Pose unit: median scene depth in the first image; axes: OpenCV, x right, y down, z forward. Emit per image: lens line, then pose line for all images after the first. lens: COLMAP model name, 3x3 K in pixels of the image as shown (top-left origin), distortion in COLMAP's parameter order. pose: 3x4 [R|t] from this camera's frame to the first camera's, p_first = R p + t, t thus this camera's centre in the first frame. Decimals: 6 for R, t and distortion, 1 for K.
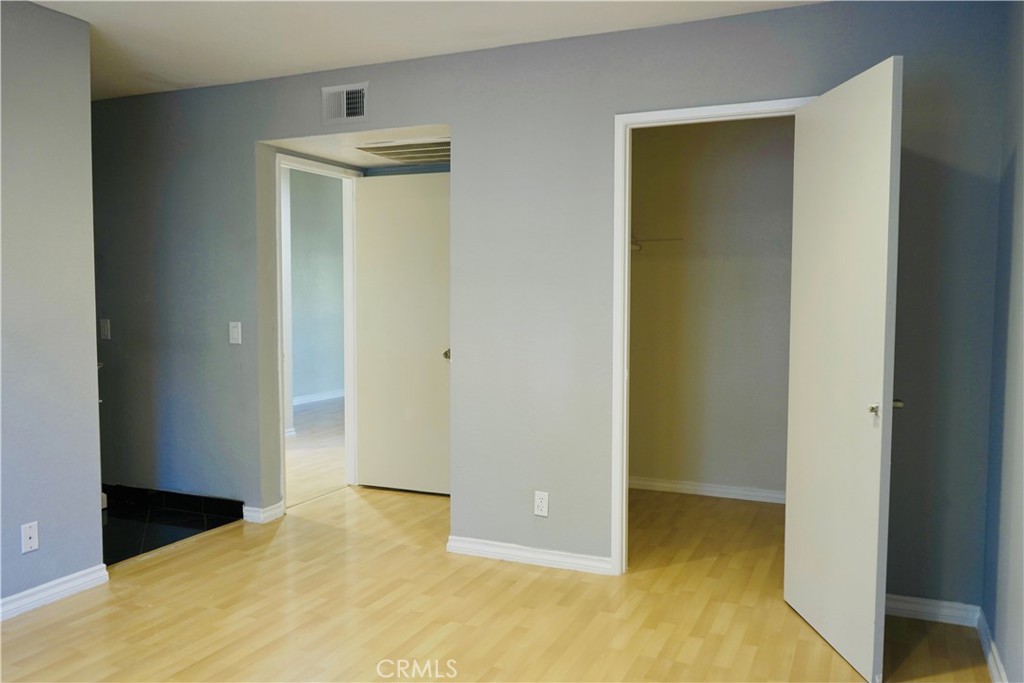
lens RADIAL K [[820.3, 0, 509.6], [0, 820.3, 343.4], [0, 0, 1]] dist [-0.019423, 0.023651]
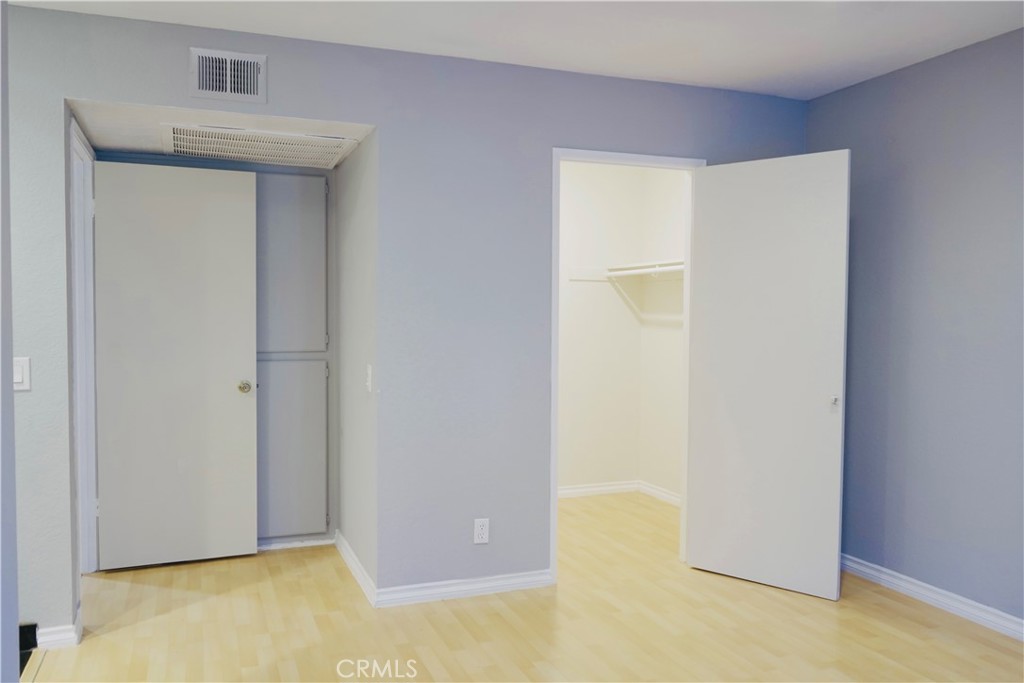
lens RADIAL K [[820.3, 0, 511.8], [0, 820.3, 338.9], [0, 0, 1]] dist [-0.019423, 0.023651]
pose [[0.698496, -0.020255, 0.715328, -0.627992], [0.040830, 0.999099, -0.011580, -0.019635], [-0.714449, 0.037296, 0.698693, 0.285601]]
